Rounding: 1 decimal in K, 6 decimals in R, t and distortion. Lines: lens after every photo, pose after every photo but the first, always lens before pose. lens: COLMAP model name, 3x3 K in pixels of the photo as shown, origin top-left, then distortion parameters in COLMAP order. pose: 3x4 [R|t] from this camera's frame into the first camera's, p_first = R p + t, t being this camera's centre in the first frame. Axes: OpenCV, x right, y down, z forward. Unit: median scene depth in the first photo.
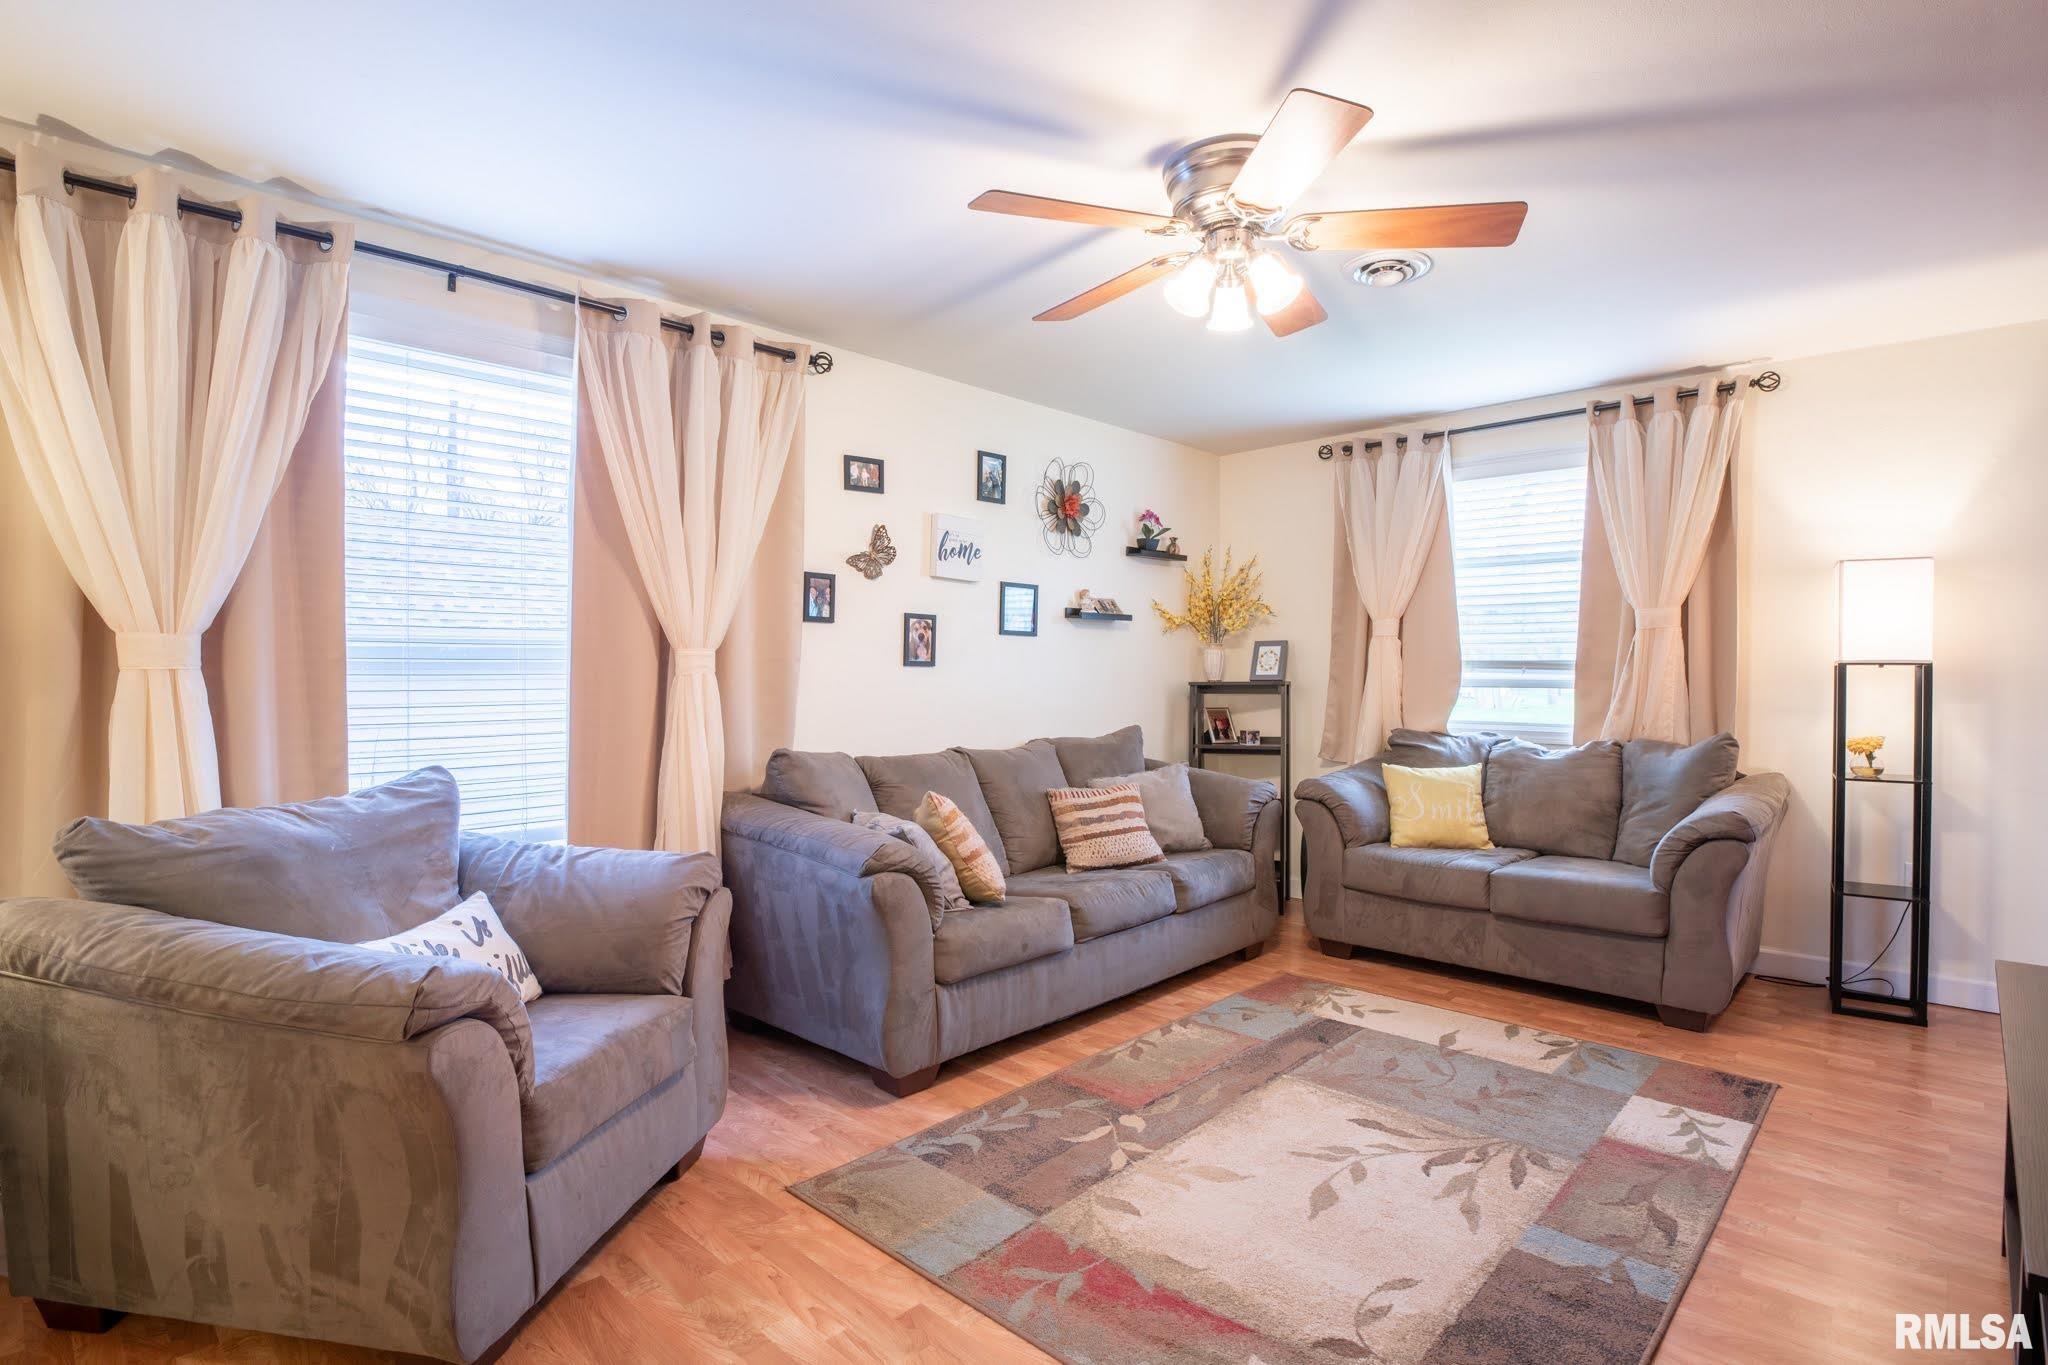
lens RADIAL K [[1016.4, 0, 1040.4], [0, 1016.4, 678.9], [0, 0, 1]] dist [-0.022532, -0.002946]
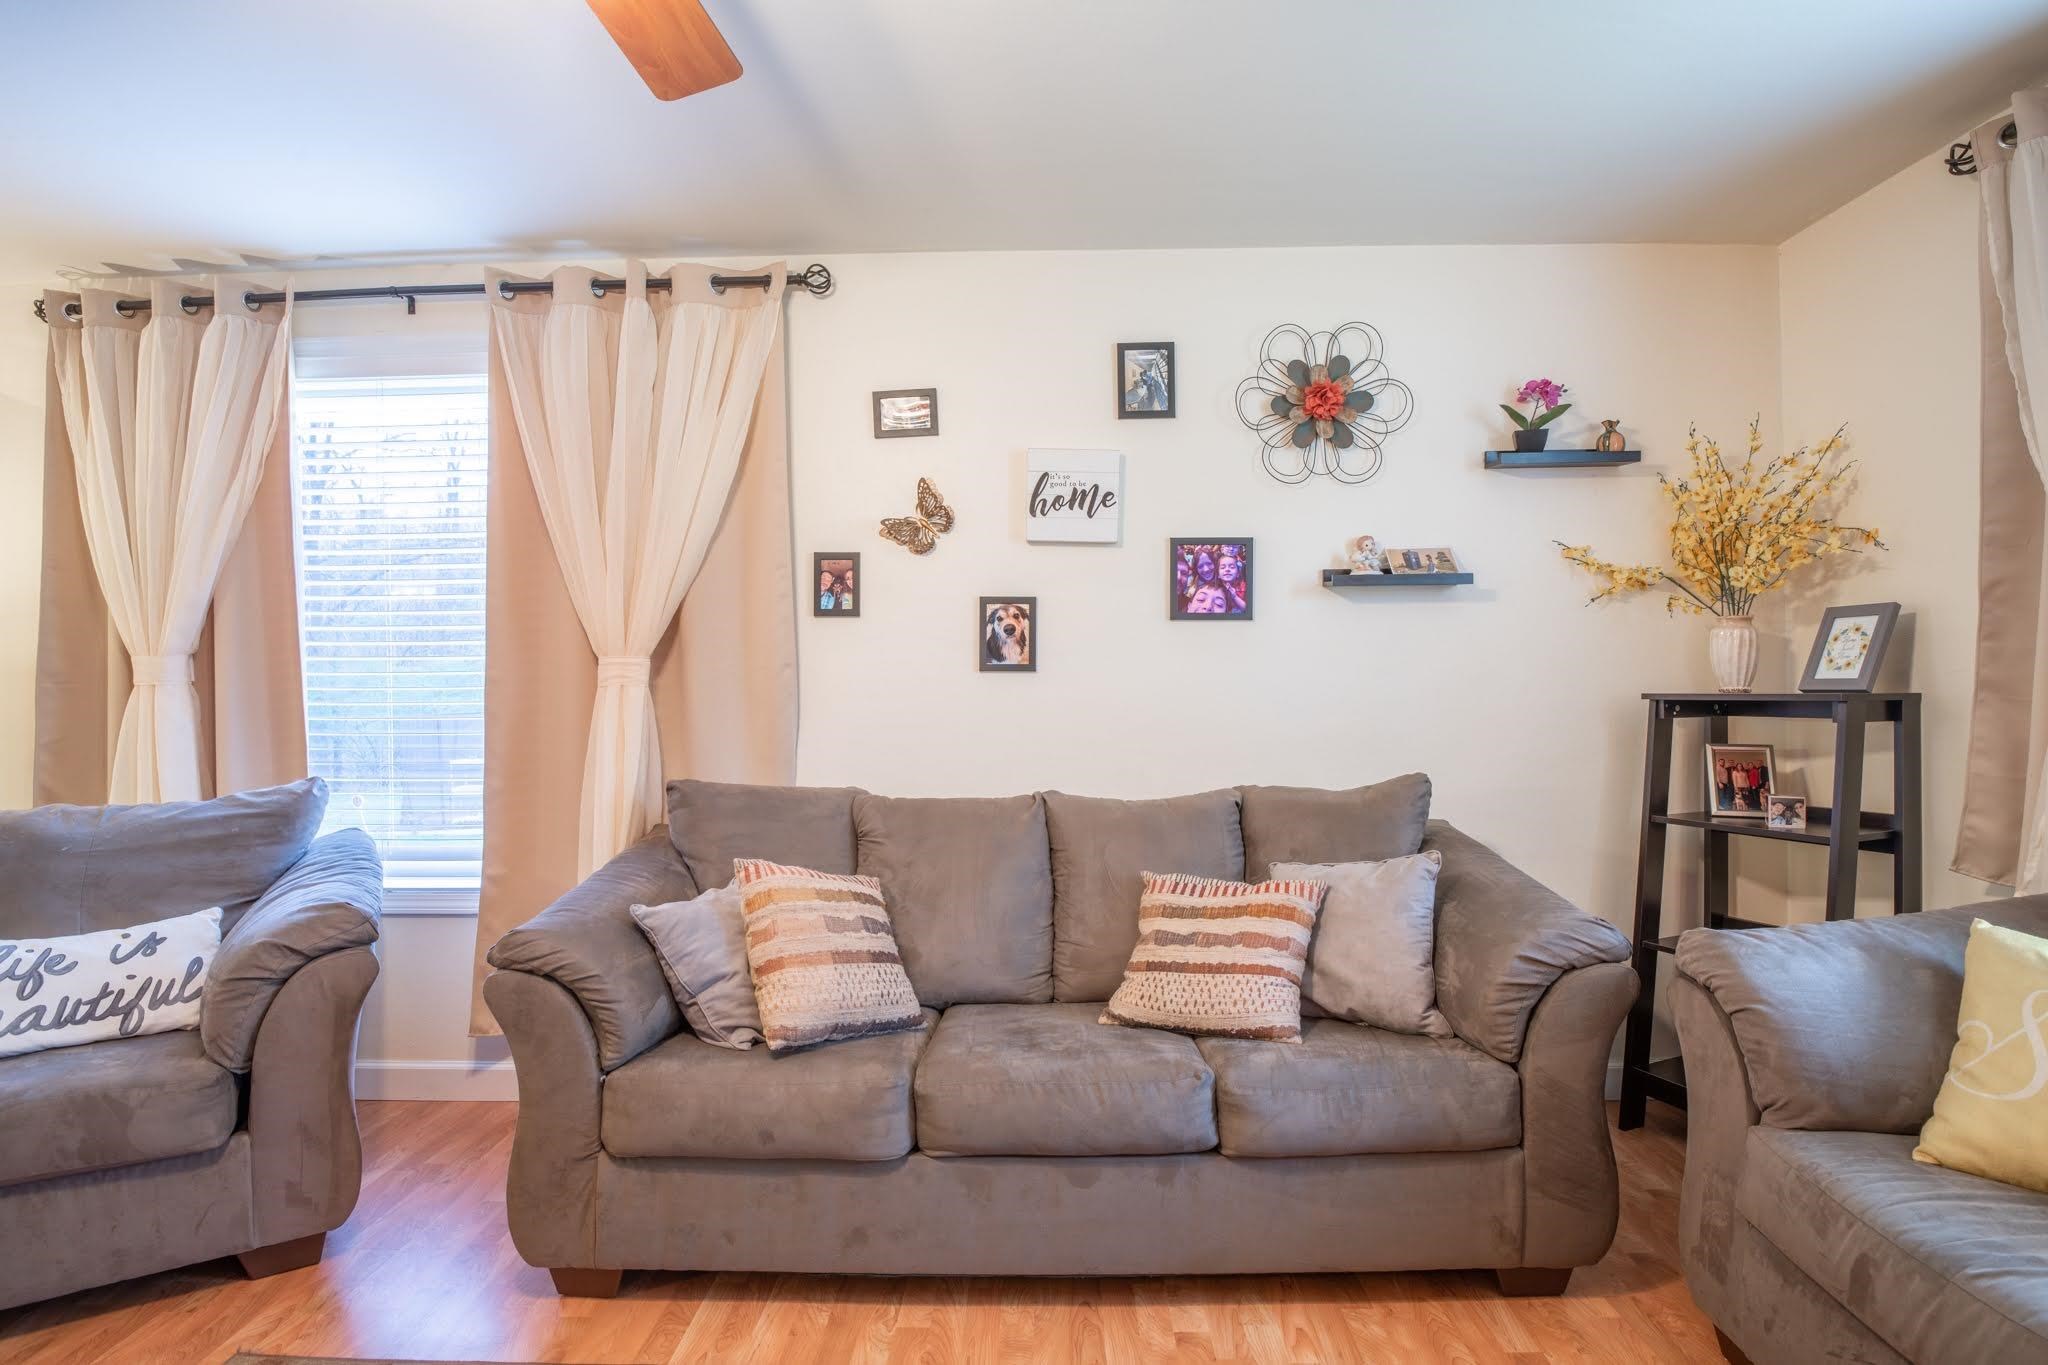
lens RADIAL K [[1016.4, 0, 1040.4], [0, 1016.4, 678.9], [0, 0, 1]] dist [-0.022532, -0.002946]
pose [[0.665394, -0.005176, -0.746475, 0.418908], [0.003782, 0.999987, -0.003563, -0.004853], [0.746483, -0.000452, 0.665404, 0.552110]]
